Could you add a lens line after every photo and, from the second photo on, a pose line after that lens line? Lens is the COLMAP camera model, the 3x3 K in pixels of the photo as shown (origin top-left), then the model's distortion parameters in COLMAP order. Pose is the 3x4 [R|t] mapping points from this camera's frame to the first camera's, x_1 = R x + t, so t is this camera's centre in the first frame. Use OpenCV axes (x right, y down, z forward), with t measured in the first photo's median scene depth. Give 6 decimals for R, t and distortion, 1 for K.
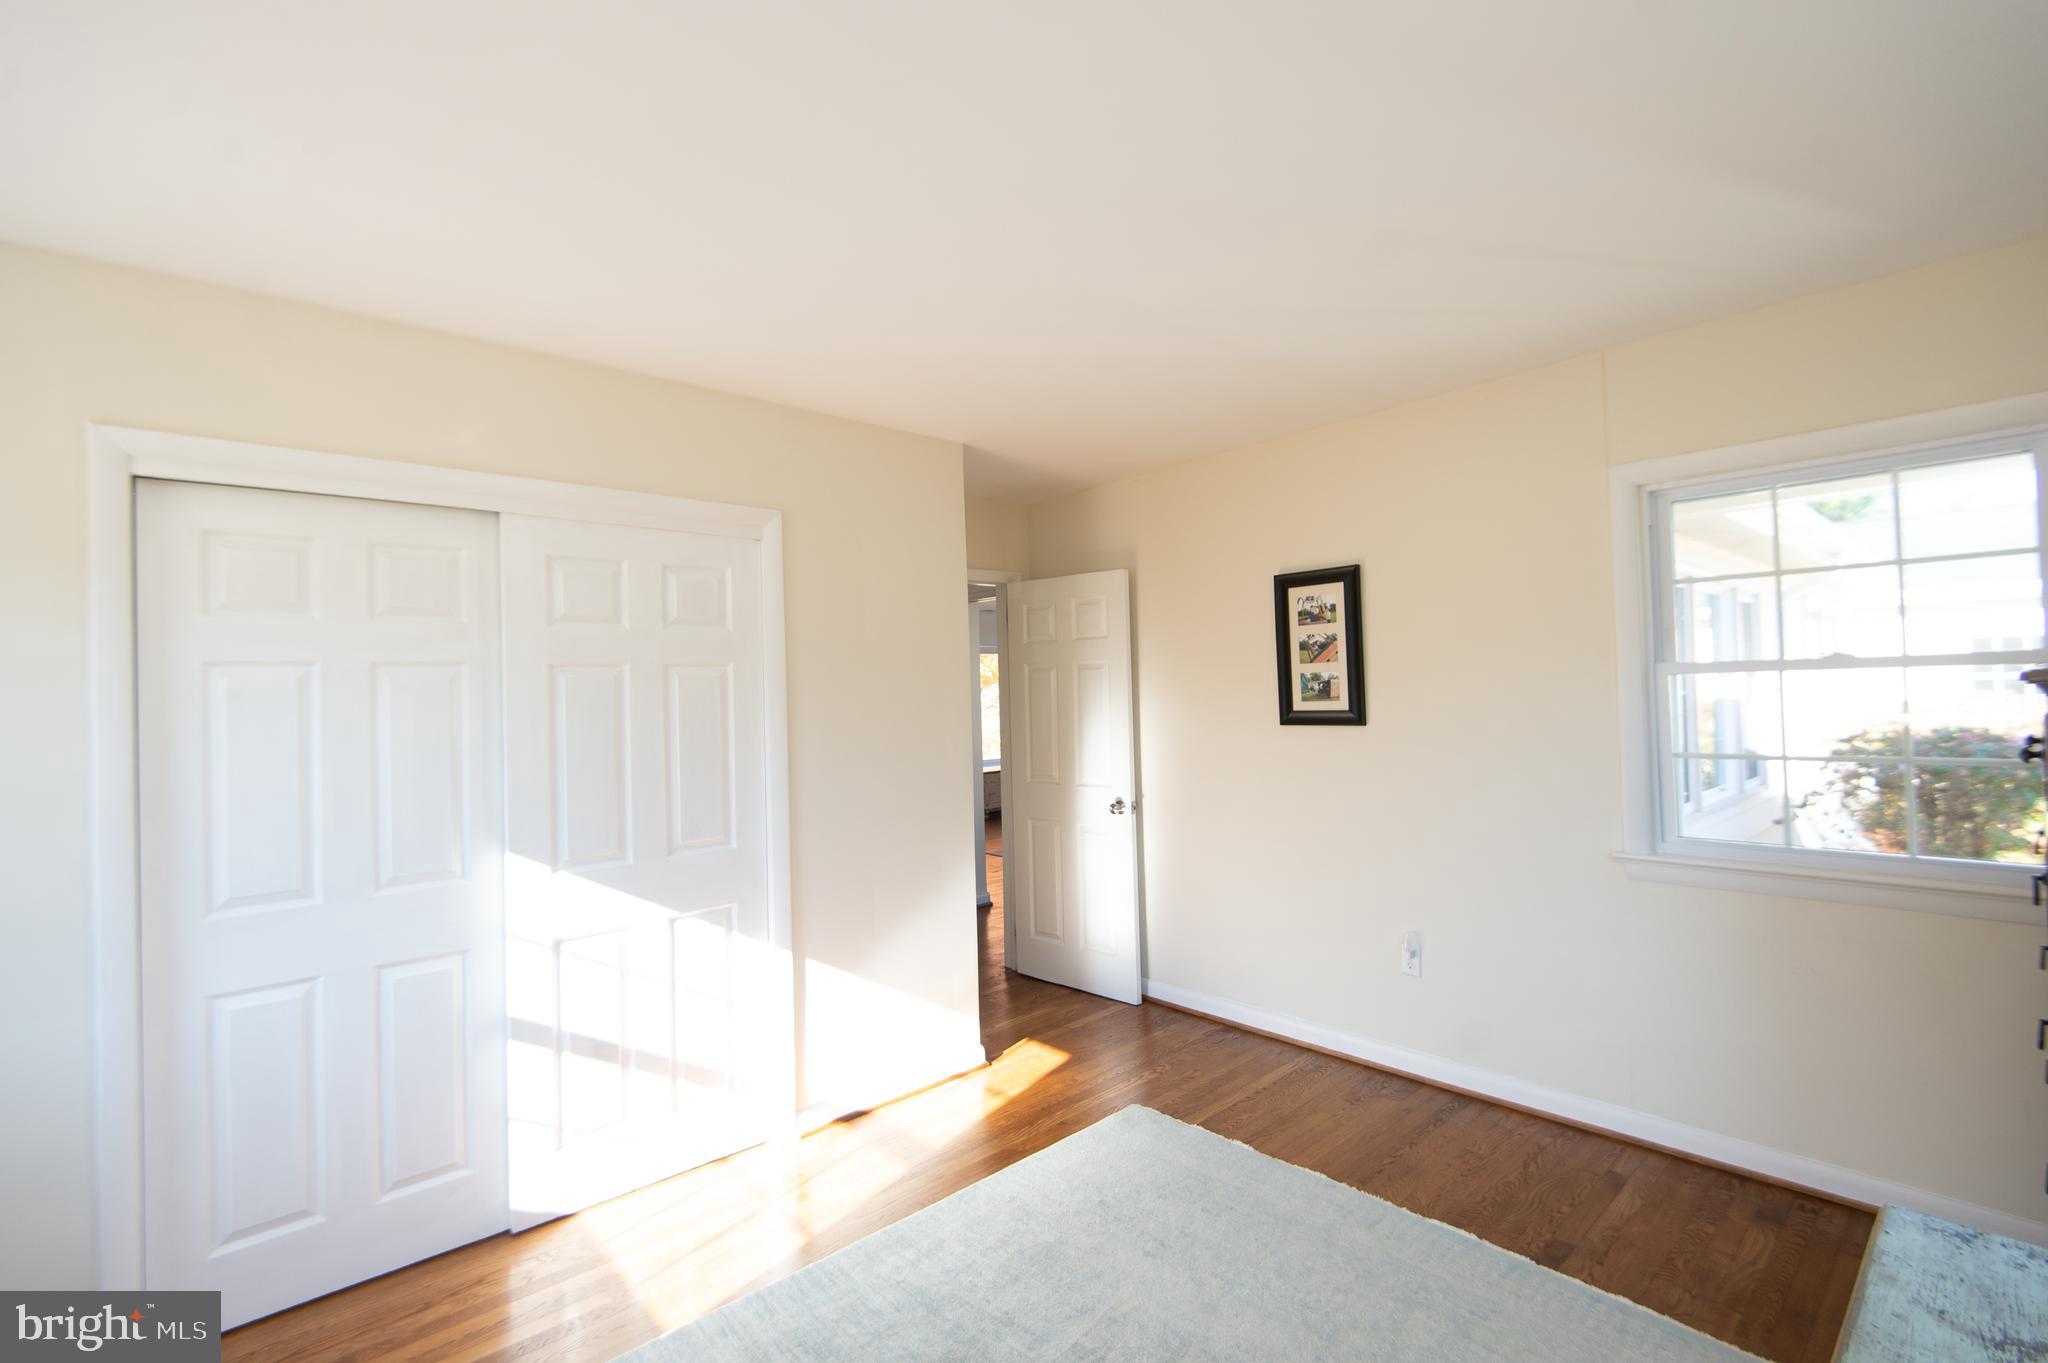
lens RADIAL K [[901.4, 0, 1029.7], [0, 901.4, 675.6], [0, 0, 1]] dist [0.027573, -0.018216]
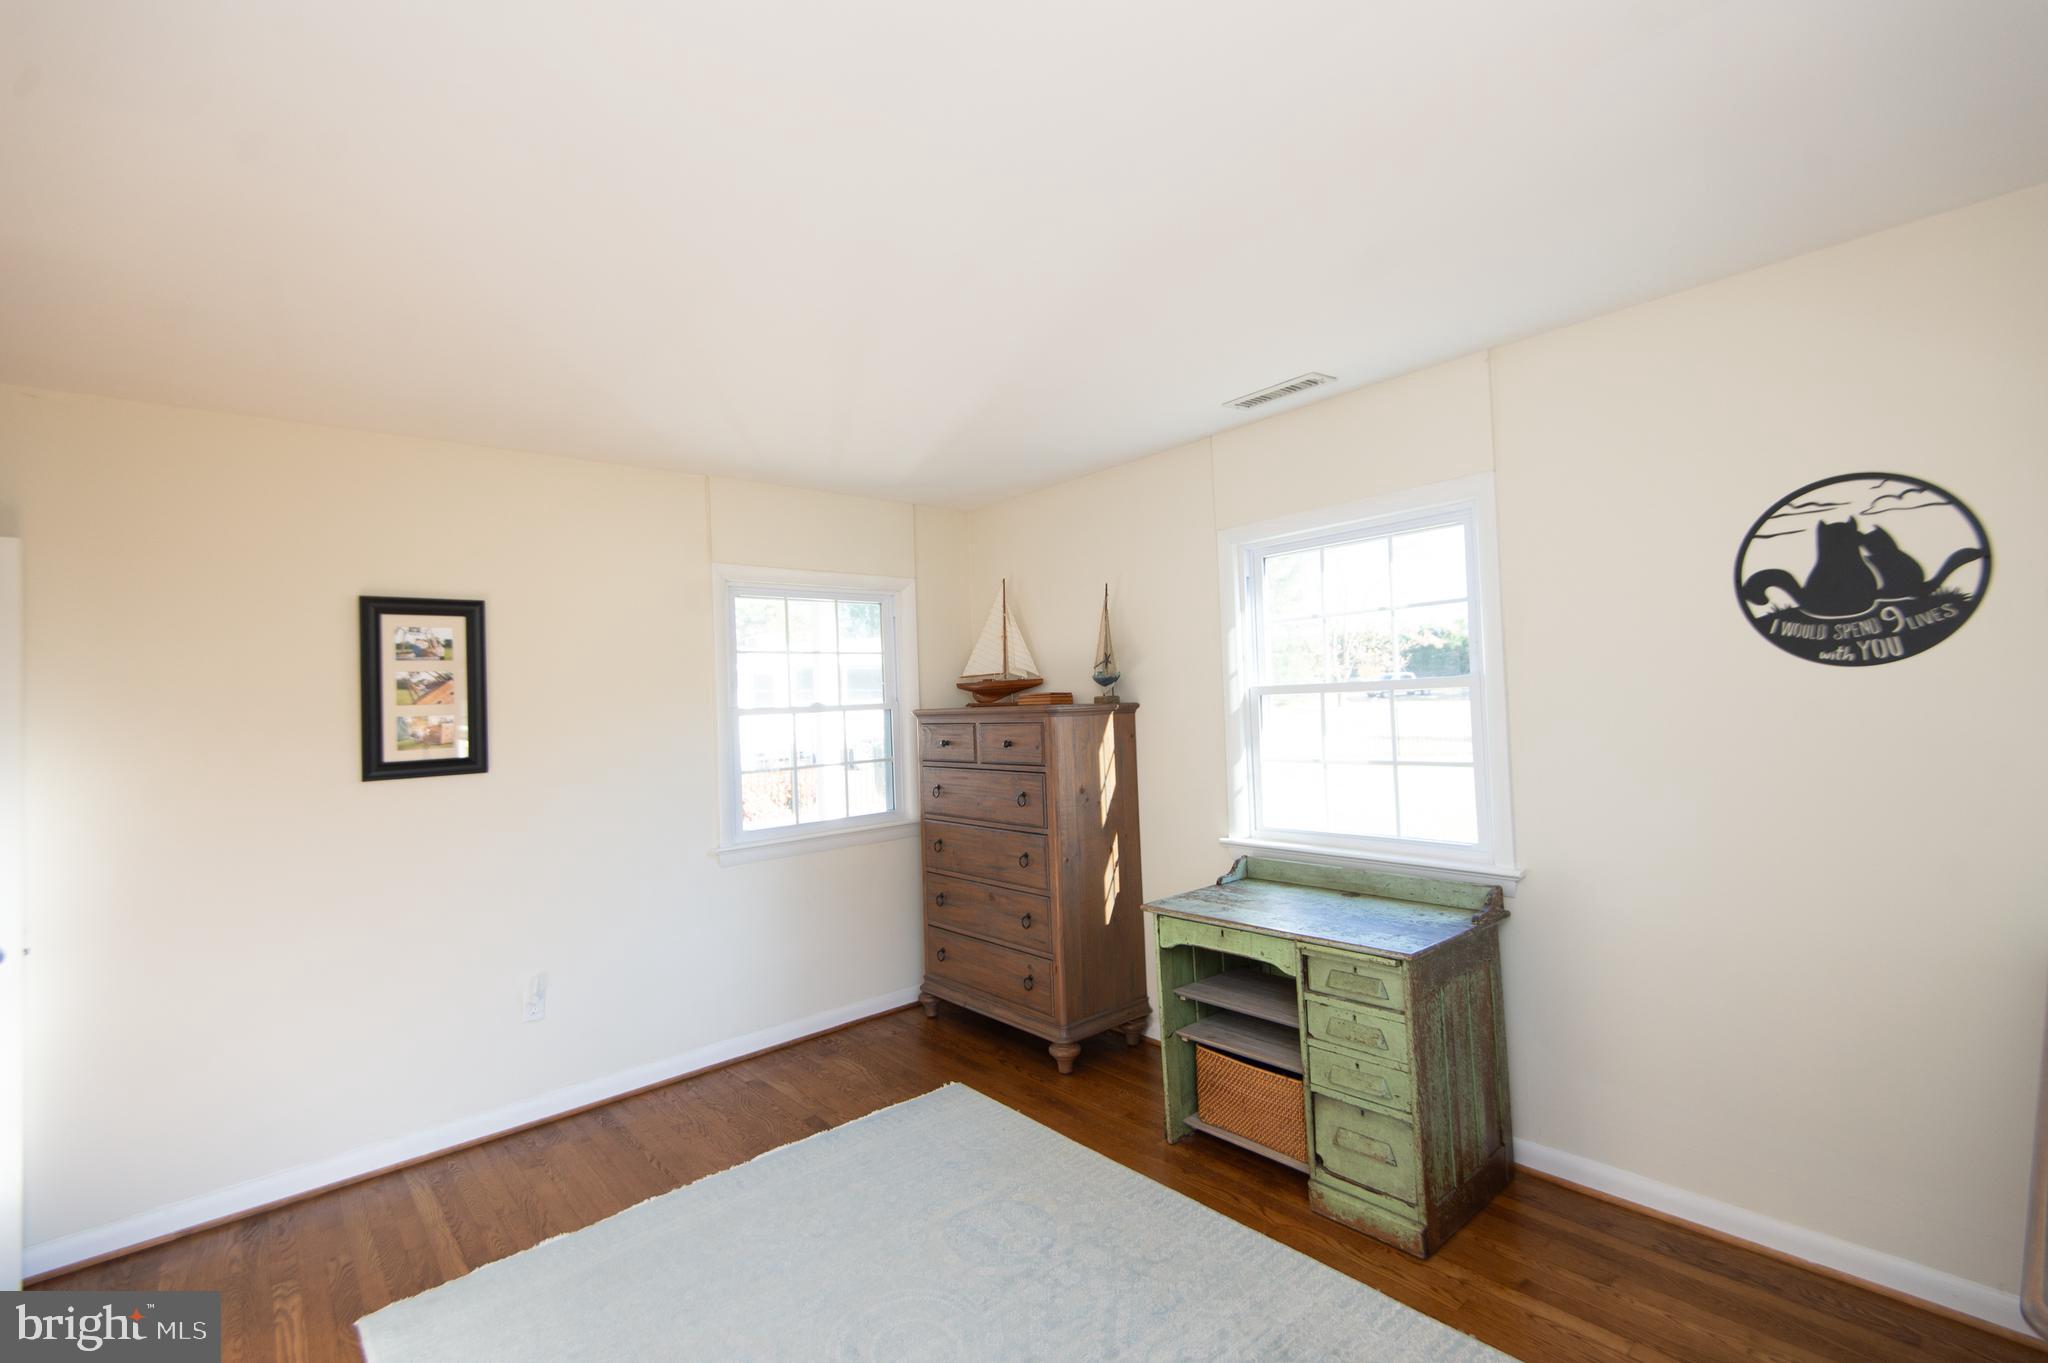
lens RADIAL K [[901.4, 0, 1029.7], [0, 901.4, 675.6], [0, 0, 1]] dist [0.027573, -0.018216]
pose [[0.018845, 0.058860, 0.998088, -0.550843], [0.021950, 0.998001, -0.059269, 0.022750], [-0.999581, 0.023025, 0.017515, 0.407259]]
